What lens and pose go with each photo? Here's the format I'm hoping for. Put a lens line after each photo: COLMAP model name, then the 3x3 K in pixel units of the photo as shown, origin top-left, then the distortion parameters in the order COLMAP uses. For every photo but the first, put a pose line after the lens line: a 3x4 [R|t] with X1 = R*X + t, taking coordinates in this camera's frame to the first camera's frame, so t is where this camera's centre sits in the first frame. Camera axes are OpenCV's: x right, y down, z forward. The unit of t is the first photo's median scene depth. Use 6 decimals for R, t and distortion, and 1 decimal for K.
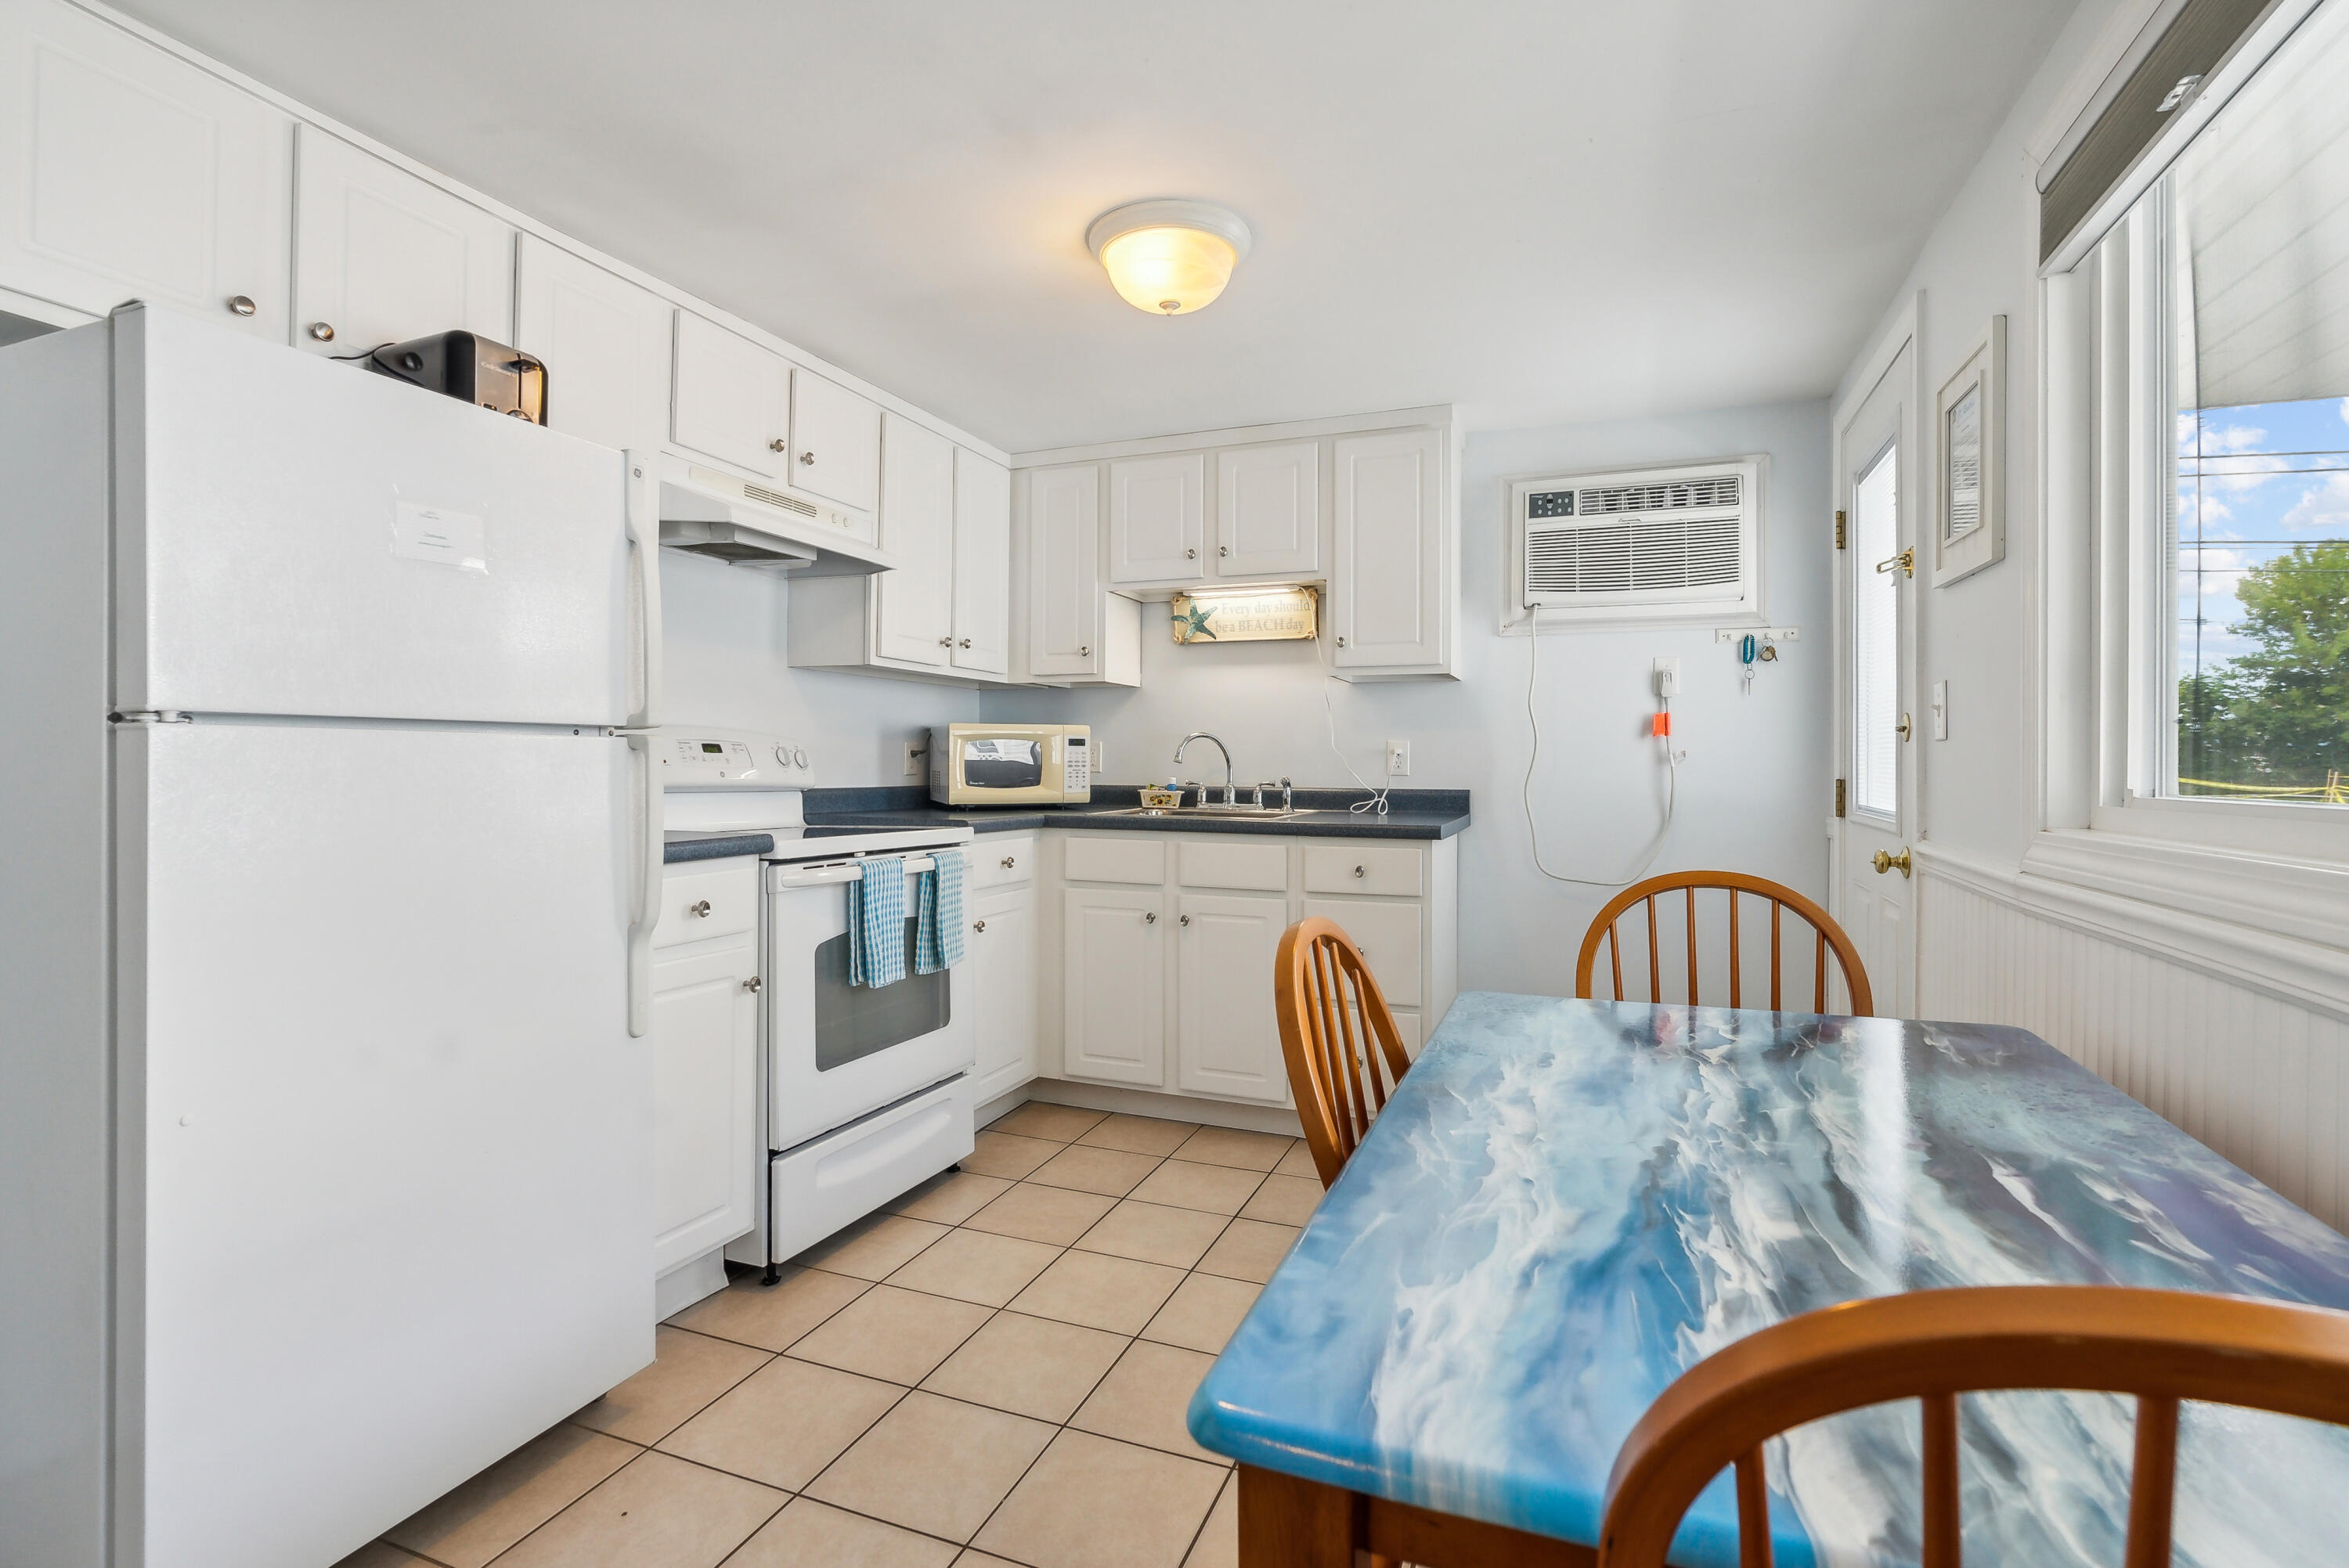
lens RADIAL K [[1096.3, 0, 1173.2], [0, 1096.3, 763.2], [0, 0, 1]] dist [-0.001662, -0.000214]
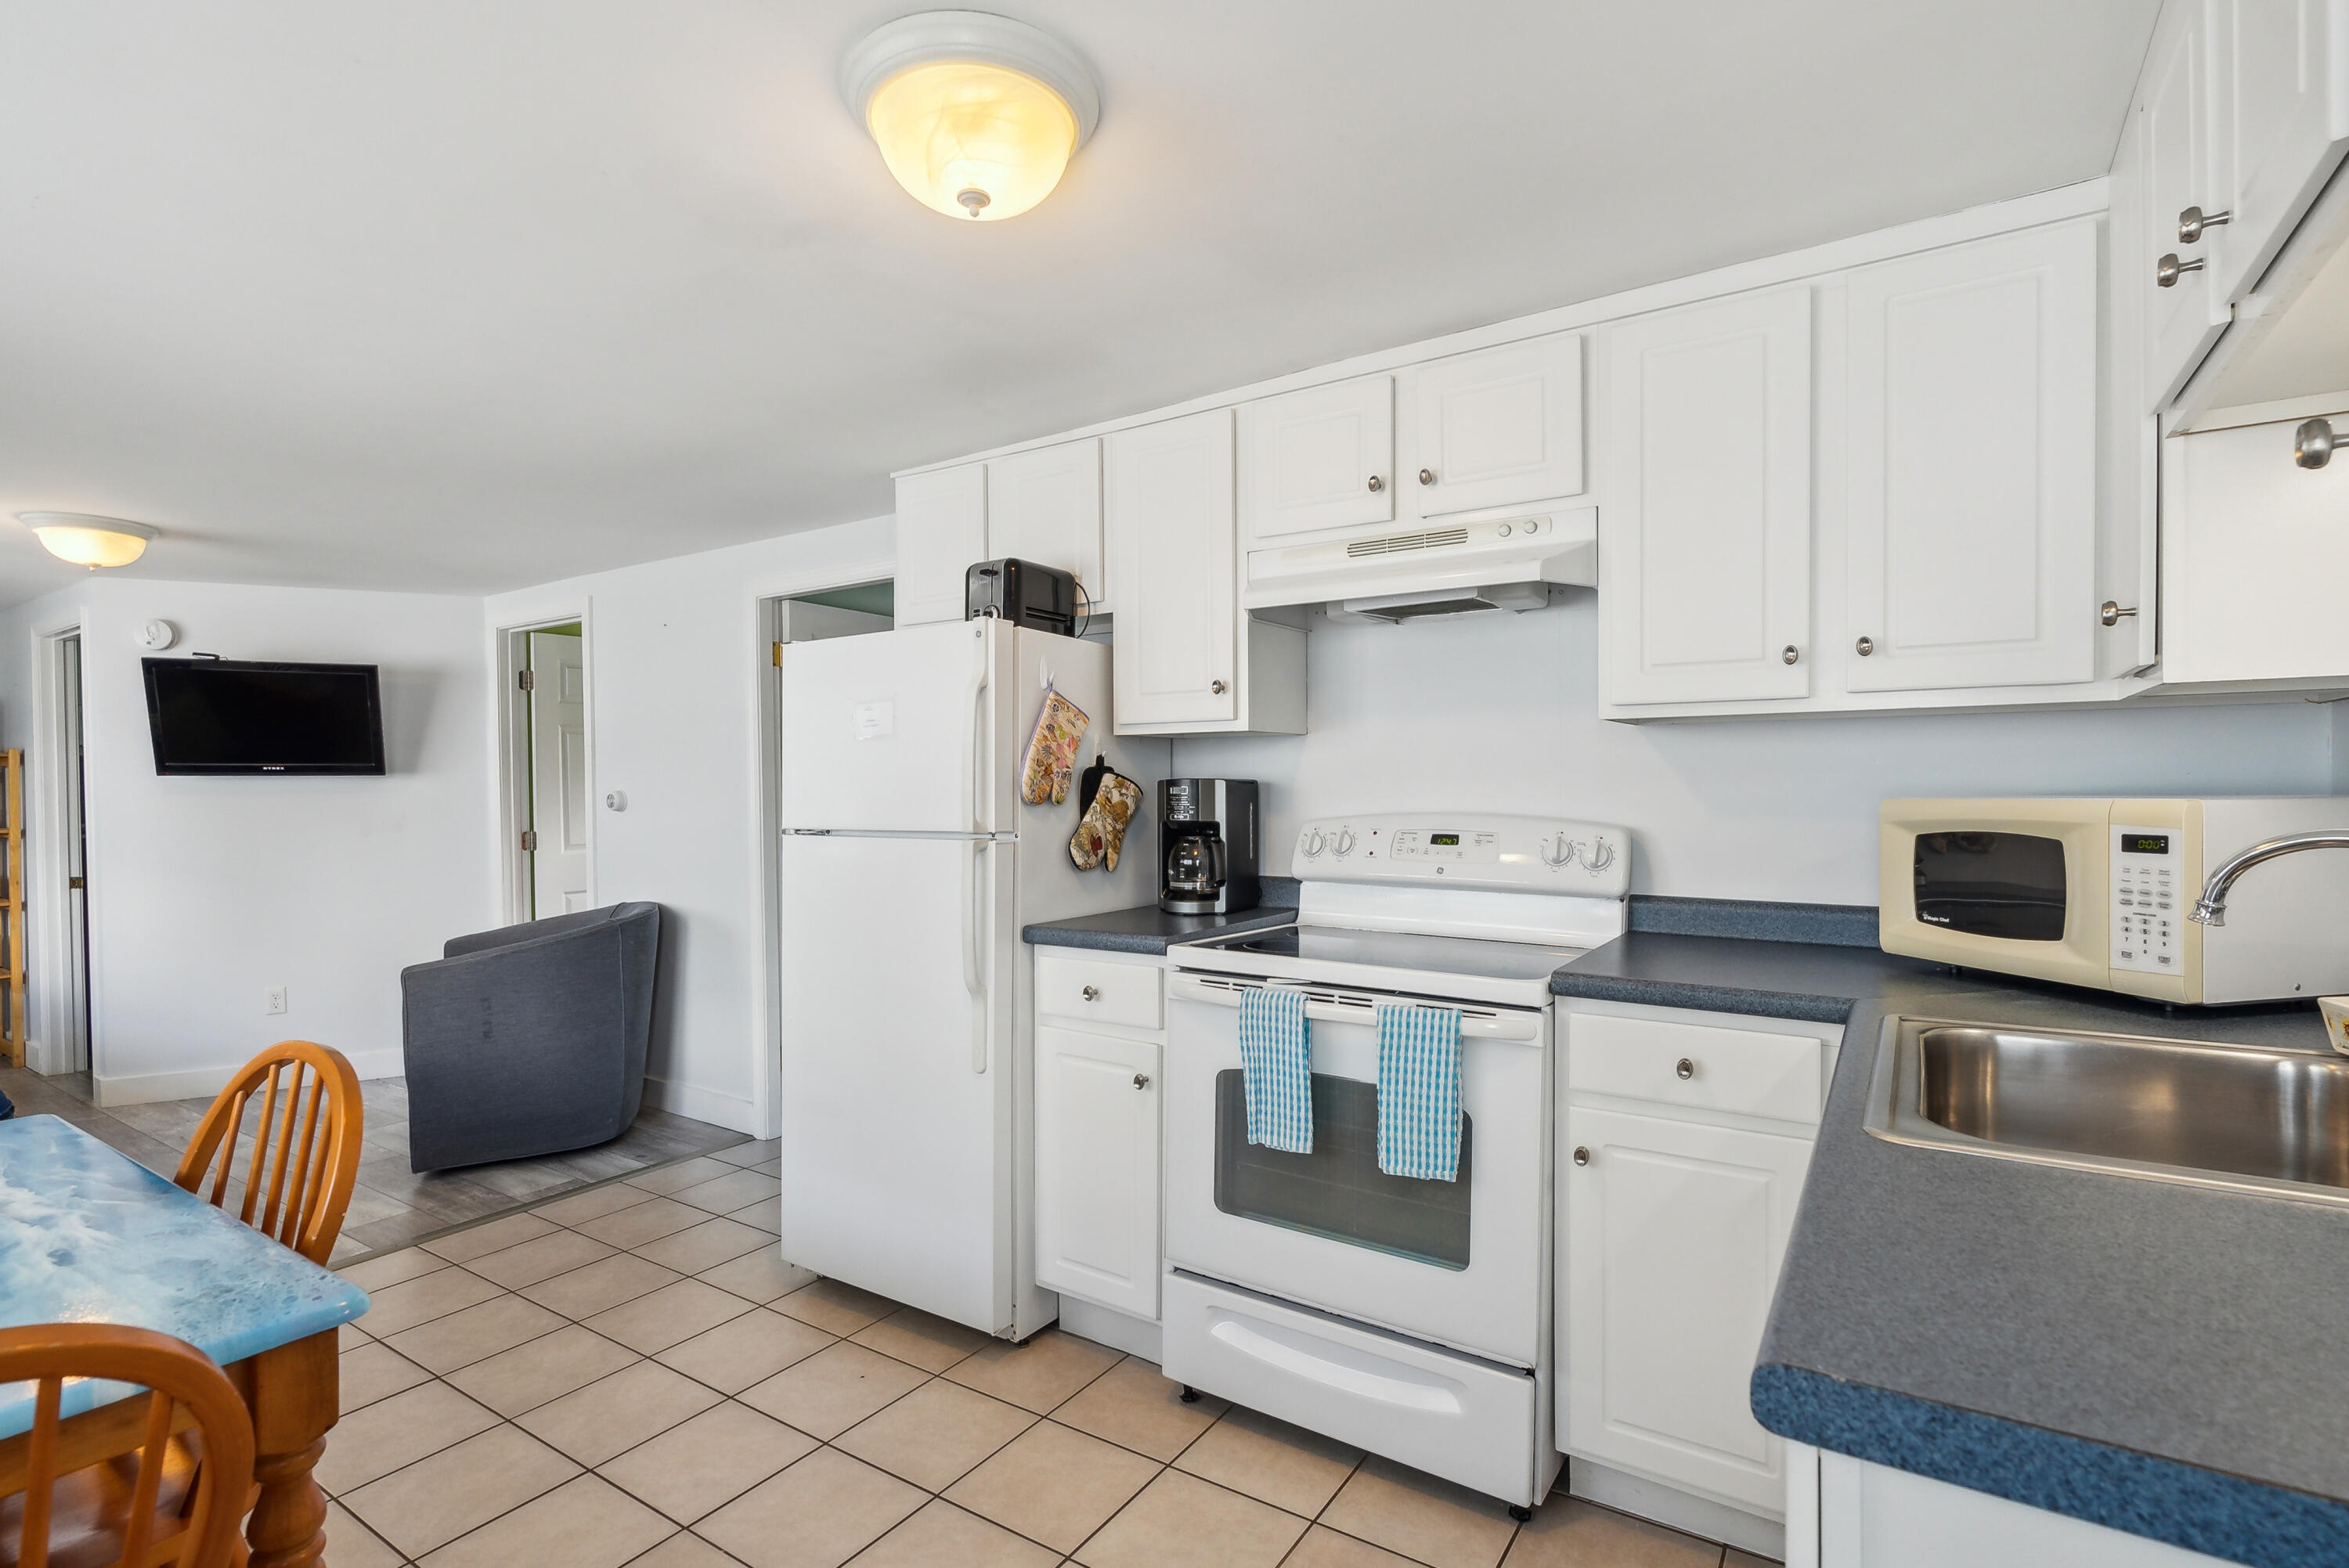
lens RADIAL K [[1124.5, 0, 1171.7], [0, 1124.5, 811.9], [0, 0, 1]] dist [0.000209, 0.000033]
pose [[-0.208279, 0.015961, -0.977939, 0.515947], [0.004892, 0.999871, 0.015277, -0.052483], [0.978057, -0.001602, -0.208331, 1.023882]]
